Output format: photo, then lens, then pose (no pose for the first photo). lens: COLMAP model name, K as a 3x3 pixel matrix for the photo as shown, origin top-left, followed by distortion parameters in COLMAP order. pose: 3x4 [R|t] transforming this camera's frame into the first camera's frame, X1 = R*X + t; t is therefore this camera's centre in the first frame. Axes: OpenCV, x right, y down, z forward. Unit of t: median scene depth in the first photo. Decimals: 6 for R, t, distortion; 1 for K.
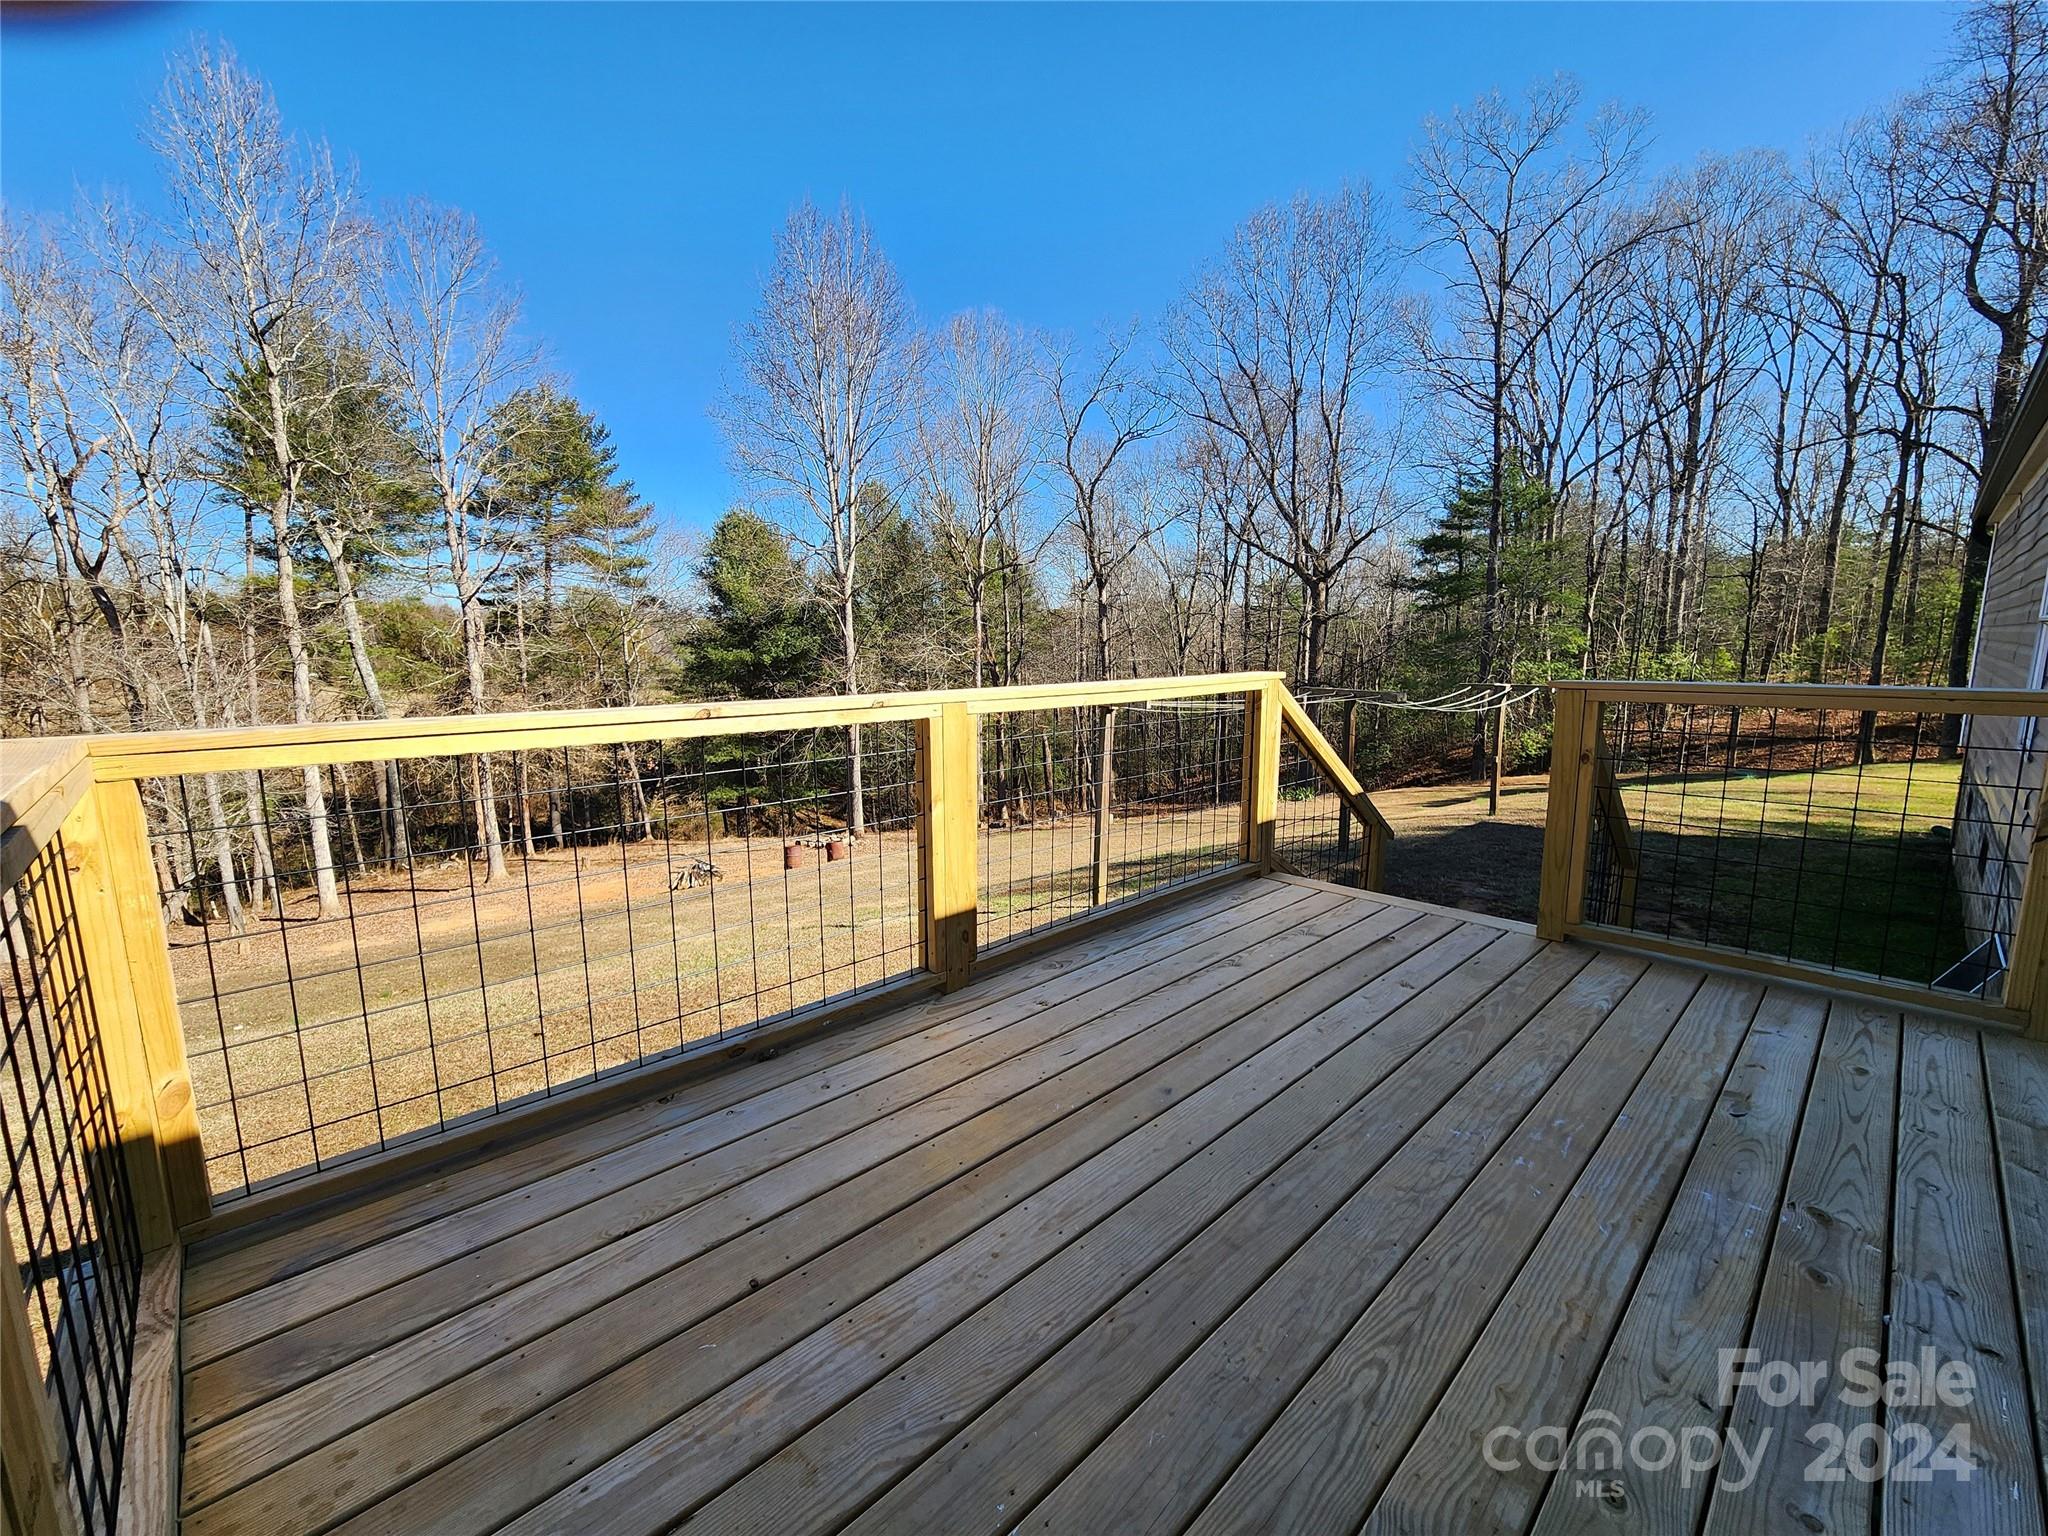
lens RADIAL K [[834.4, 0, 1020.5], [0, 834.4, 772.4], [0, 0, 1]] dist [-0.001147, -0.000334]
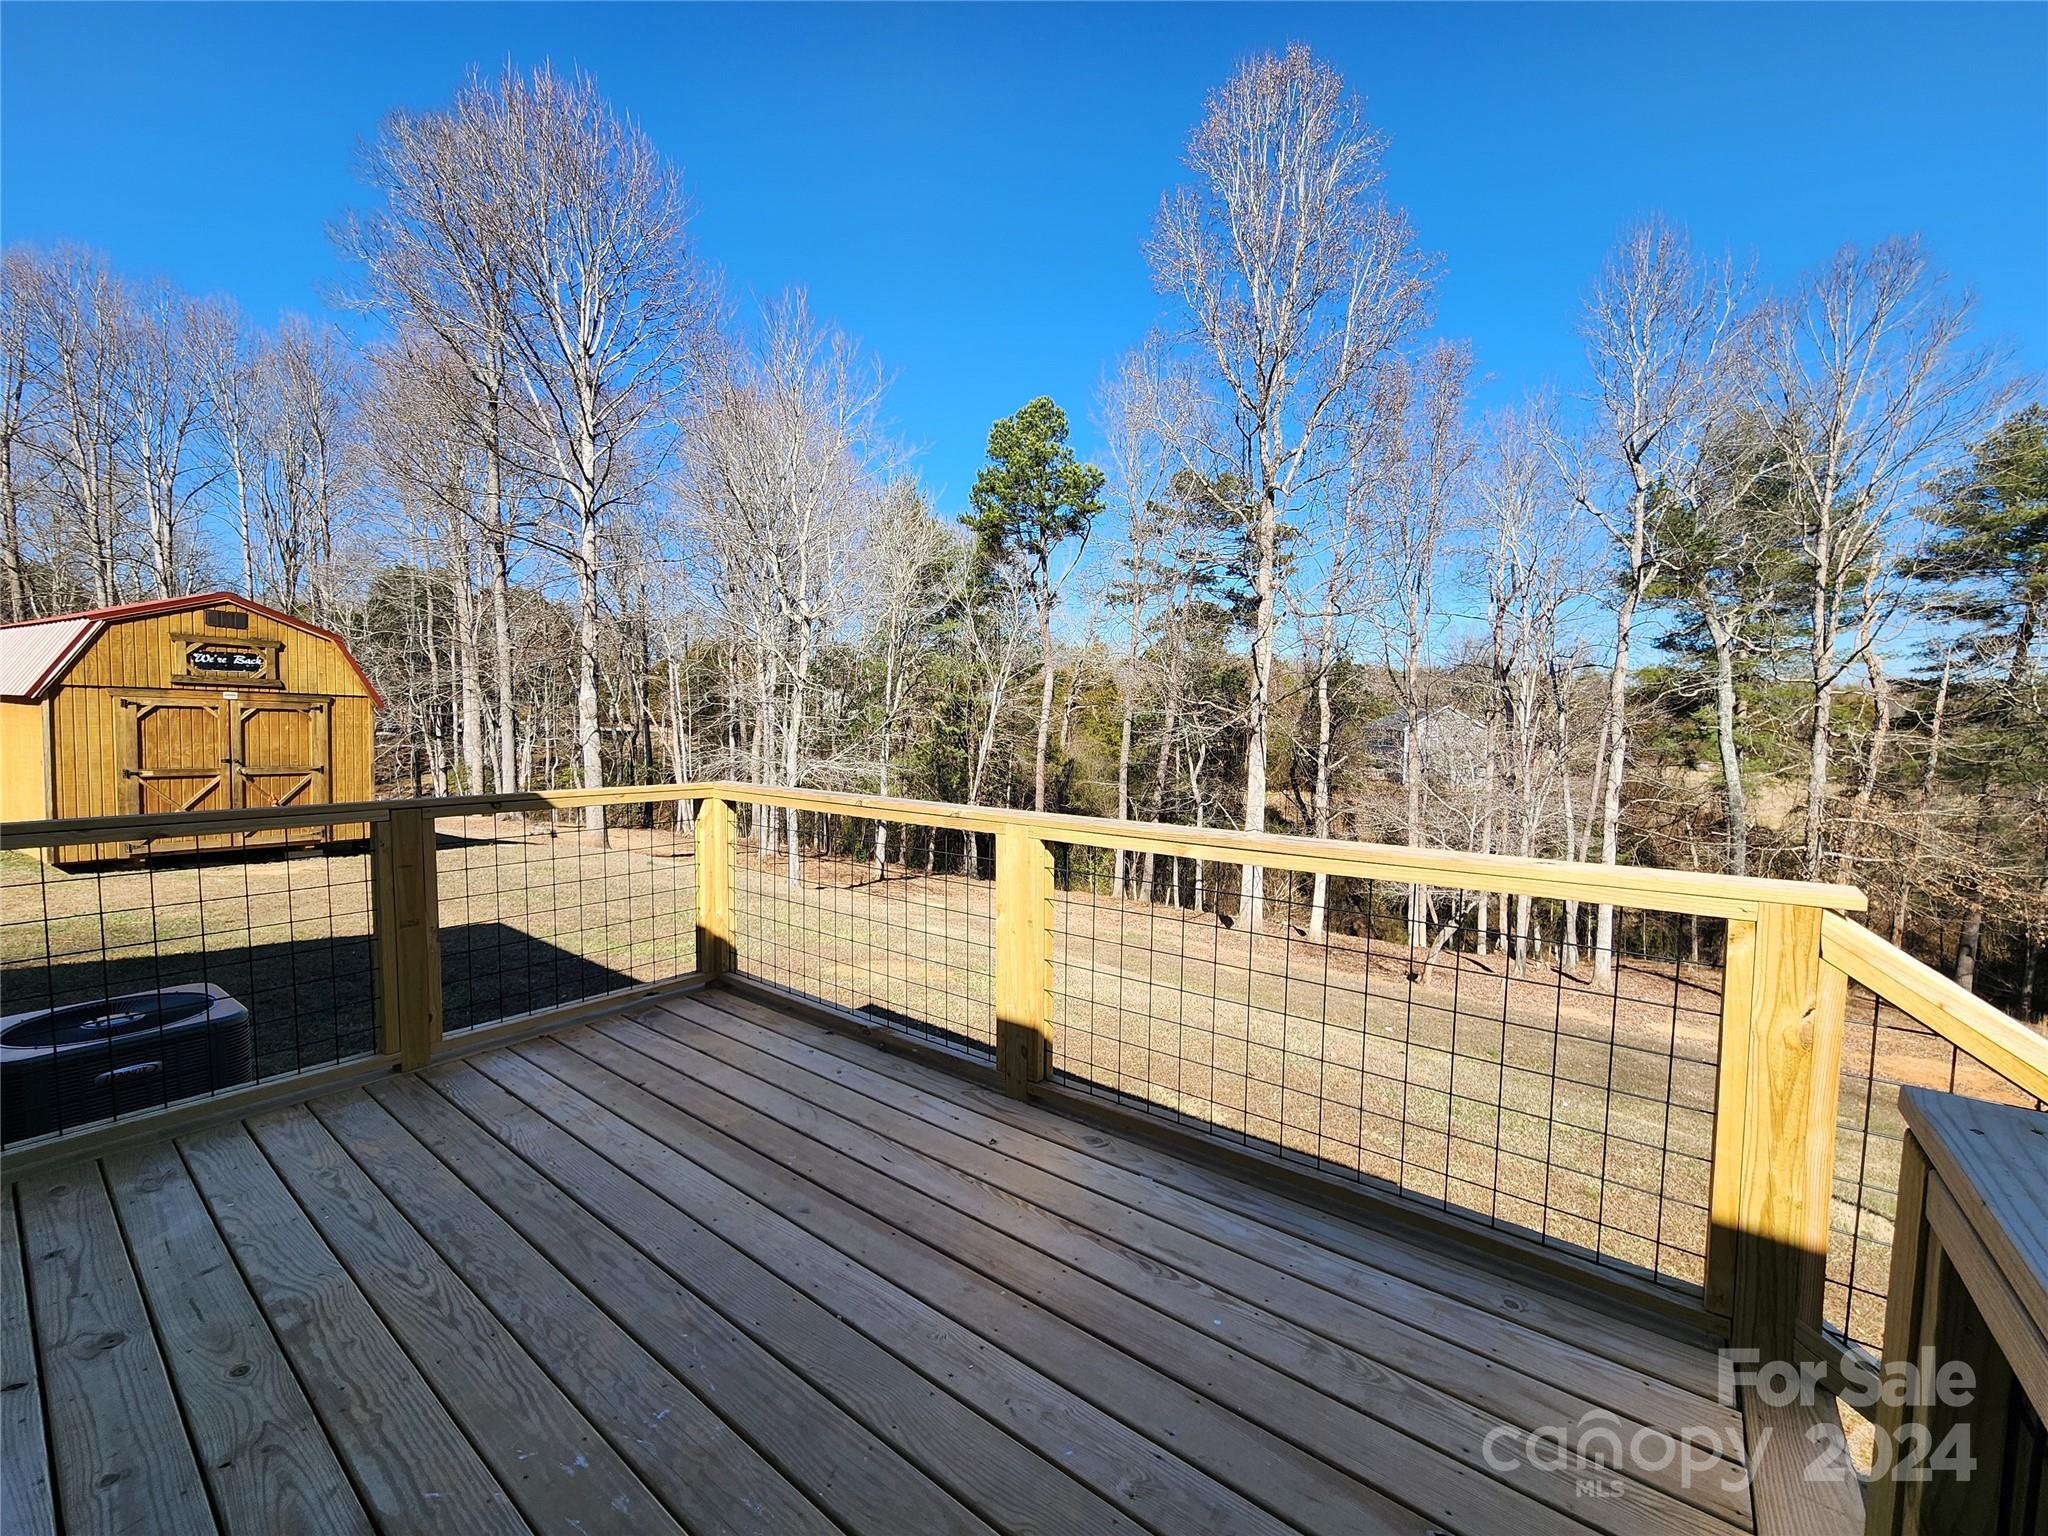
lens RADIAL K [[834.4, 0, 1020.5], [0, 834.4, 772.4], [0, 0, 1]] dist [-0.001147, -0.000334]
pose [[0.153713, 0.068224, -0.985757, 0.925678], [-0.164931, 0.985390, 0.042480, -0.183815], [0.974254, 0.156052, 0.162720, 0.784916]]
